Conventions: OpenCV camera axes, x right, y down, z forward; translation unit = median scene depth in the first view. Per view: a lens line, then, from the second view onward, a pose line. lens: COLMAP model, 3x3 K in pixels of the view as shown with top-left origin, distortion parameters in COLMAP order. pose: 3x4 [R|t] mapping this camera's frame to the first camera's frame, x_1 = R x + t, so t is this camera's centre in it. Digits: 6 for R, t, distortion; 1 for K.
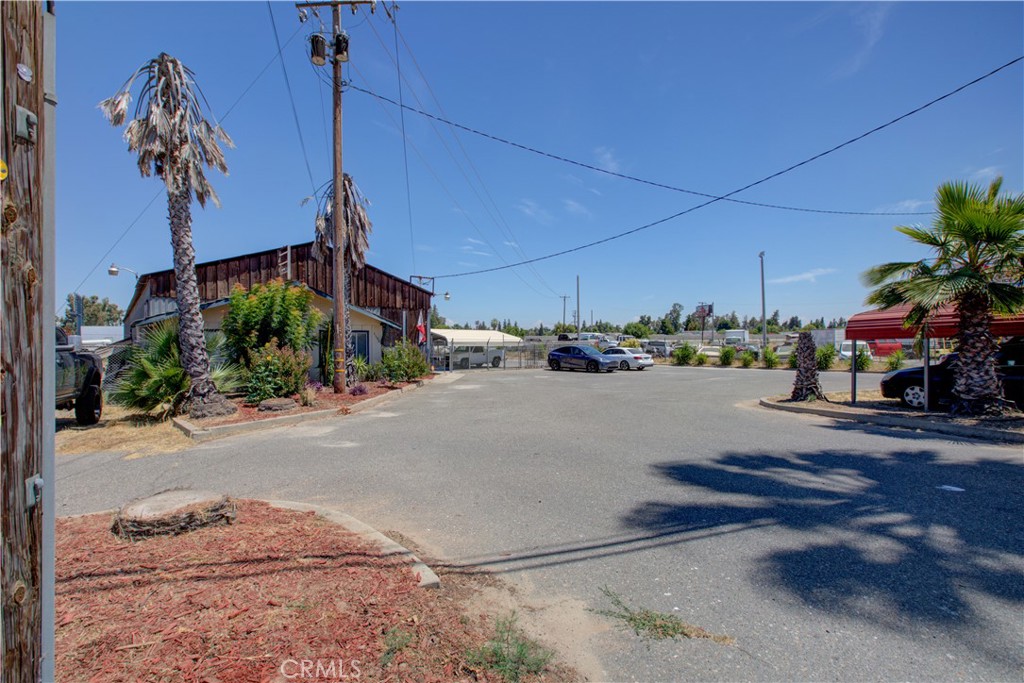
lens RADIAL K [[463.1, 0, 512.0], [0, 463.1, 341.5], [0, 0, 1]] dist [-0.003412, -0.000394]
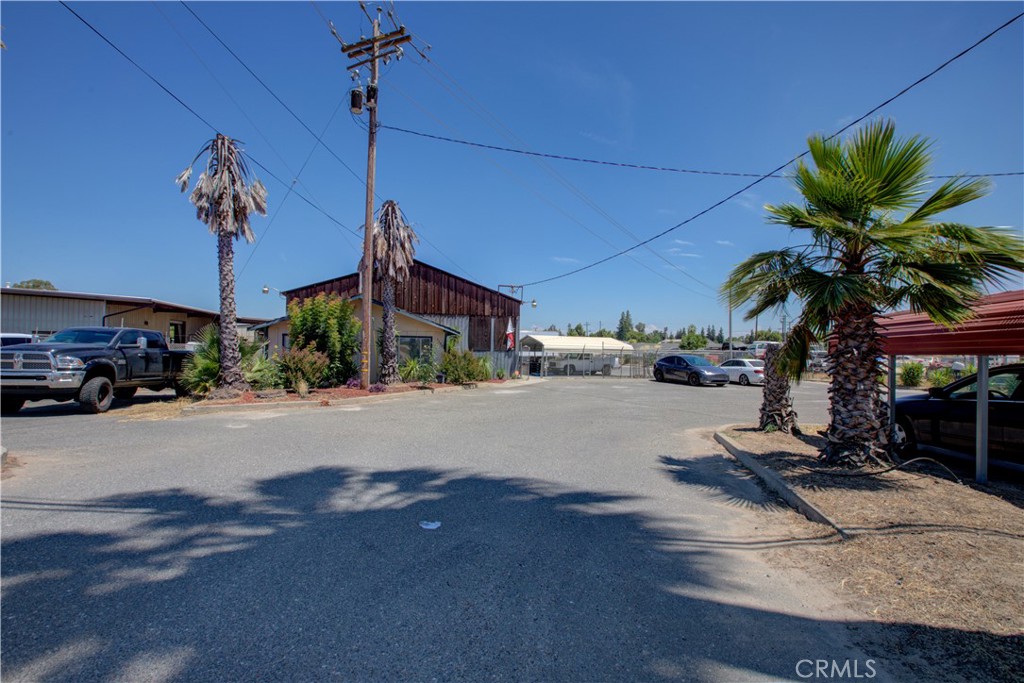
lens RADIAL K [[463.1, 0, 512.0], [0, 463.1, 341.5], [0, 0, 1]] dist [-0.003412, -0.000394]
pose [[0.910559, 0.014152, -0.413137, 0.268772], [-0.019543, 0.999770, -0.008825, -0.004111], [0.412917, 0.016109, 0.910626, 0.049658]]
